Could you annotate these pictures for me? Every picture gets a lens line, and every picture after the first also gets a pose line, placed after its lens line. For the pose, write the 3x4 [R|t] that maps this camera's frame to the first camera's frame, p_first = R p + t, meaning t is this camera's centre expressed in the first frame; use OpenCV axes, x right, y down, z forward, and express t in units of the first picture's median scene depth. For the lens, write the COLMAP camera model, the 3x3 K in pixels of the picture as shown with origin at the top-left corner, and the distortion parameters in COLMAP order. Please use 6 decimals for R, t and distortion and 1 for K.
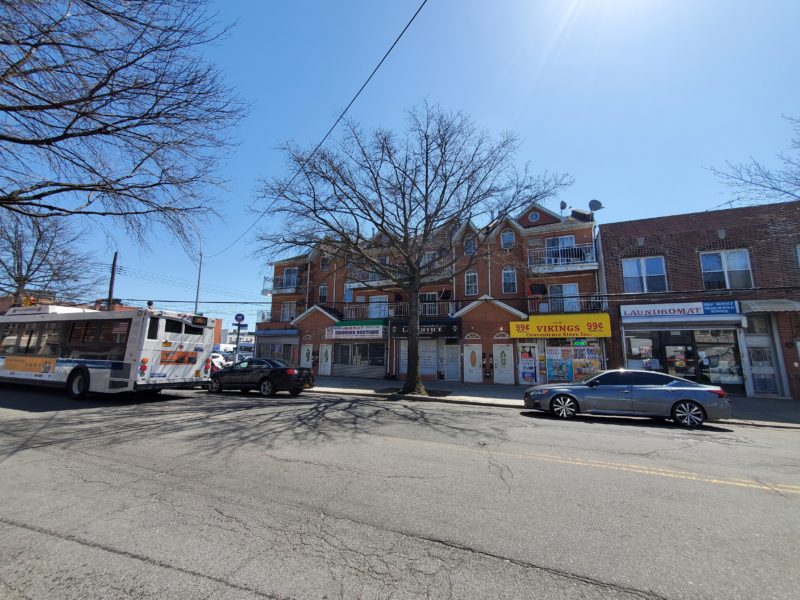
lens RADIAL K [[319.1, 0, 399.3], [0, 319.1, 302.0], [0, 0, 1]] dist [0.002405, -0.000182]
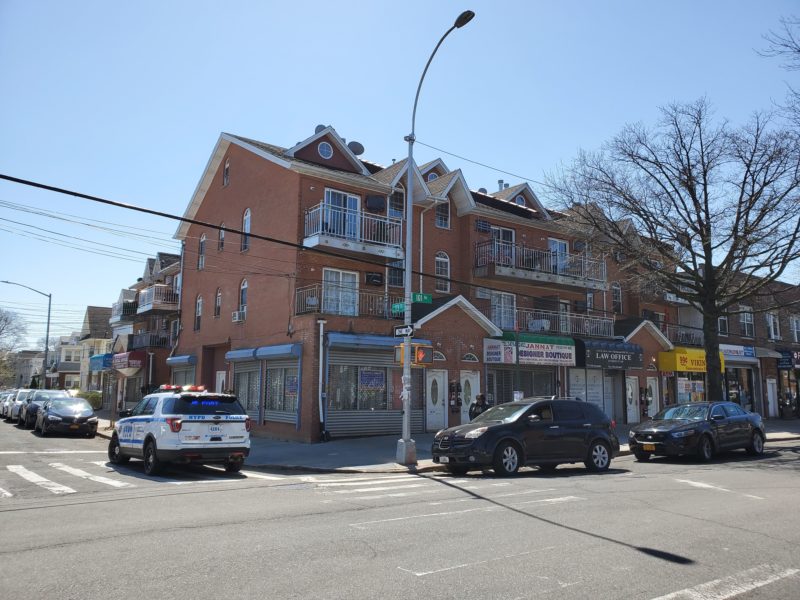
lens RADIAL K [[636.0, 0, 400.0], [0, 636.0, 300.0], [0, 0, 1]] dist [0.000110, 0.000356]
pose [[0.532872, 0.108927, 0.839156, -2.151249], [-0.144733, 0.988799, -0.036446, 0.122603], [-0.833726, -0.102032, 0.542669, 0.926343]]
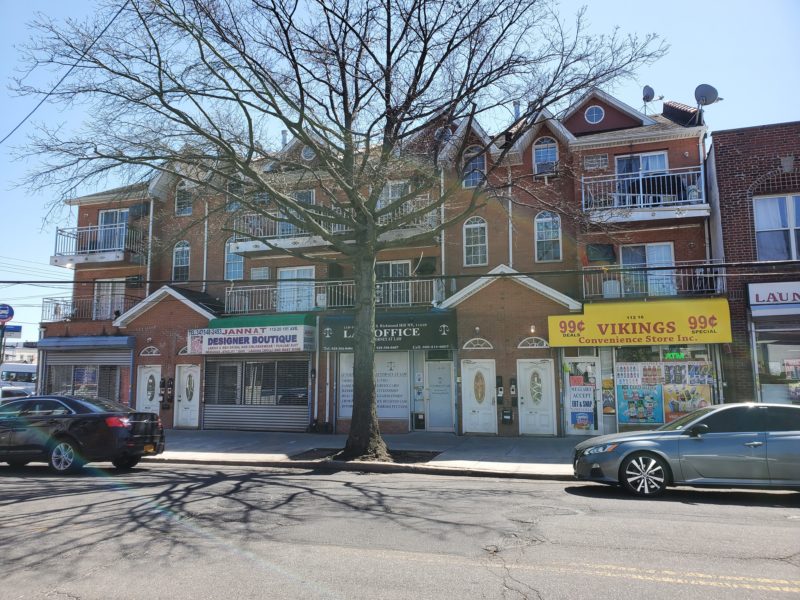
lens RADIAL K [[614.8, 0, 400.0], [0, 614.8, 300.0], [0, 0, 1]] dist [-0.004738, 0.000003]
pose [[0.995166, -0.005622, 0.098046, 0.006543], [0.002526, 0.999495, 0.031672, 0.002401], [-0.098174, -0.031271, 0.994678, 0.022033]]
